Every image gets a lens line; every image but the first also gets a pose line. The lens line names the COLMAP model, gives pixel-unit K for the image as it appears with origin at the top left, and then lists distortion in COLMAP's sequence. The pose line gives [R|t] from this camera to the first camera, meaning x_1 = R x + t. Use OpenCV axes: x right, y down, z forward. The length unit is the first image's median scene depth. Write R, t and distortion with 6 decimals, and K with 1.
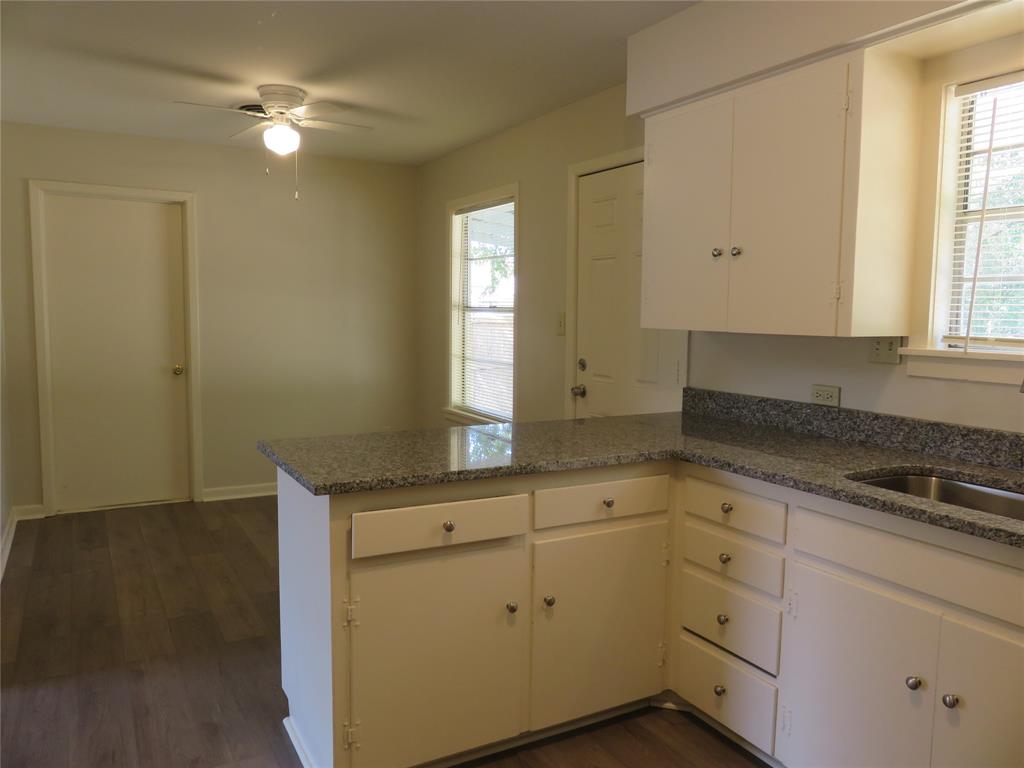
lens RADIAL K [[756.9, 0, 514.8], [0, 756.9, 385.1], [0, 0, 1]] dist [-0.021601, 0.000800]
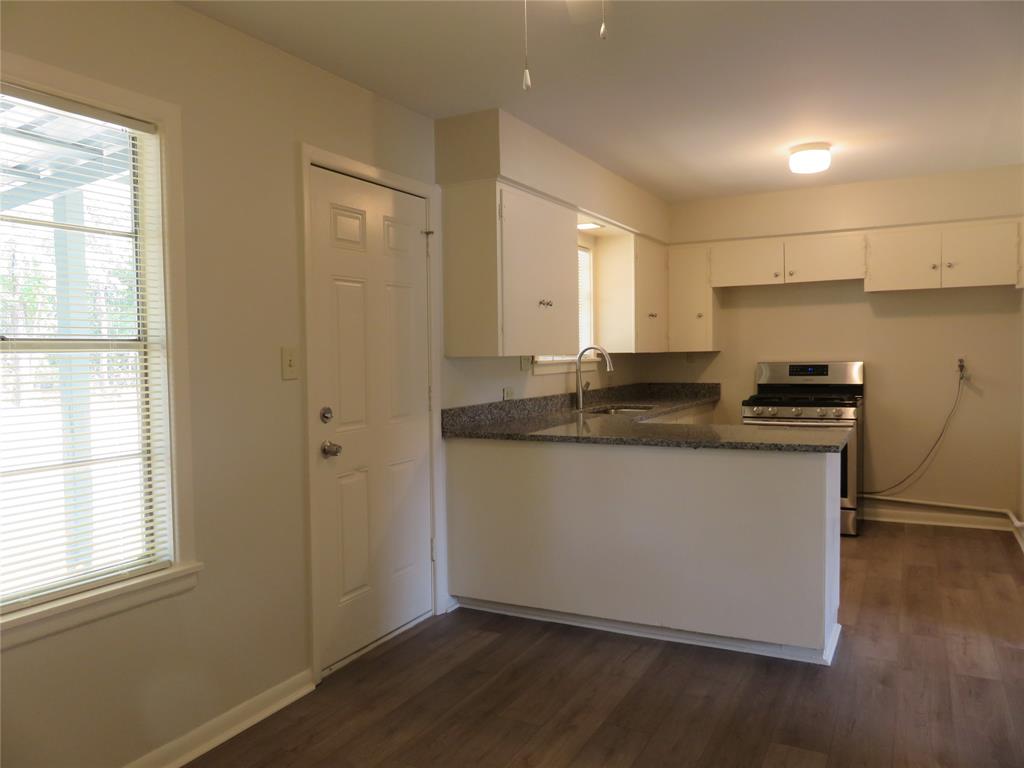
lens RADIAL K [[757.1, 0, 517.5], [0, 757.1, 384.3], [0, 0, 1]] dist [-0.005558, -0.000359]
pose [[-0.538424, -0.041526, 0.841650, -1.019462], [0.092443, 0.989846, 0.107975, -0.190620], [-0.837588, 0.135941, -0.529118, 1.944703]]
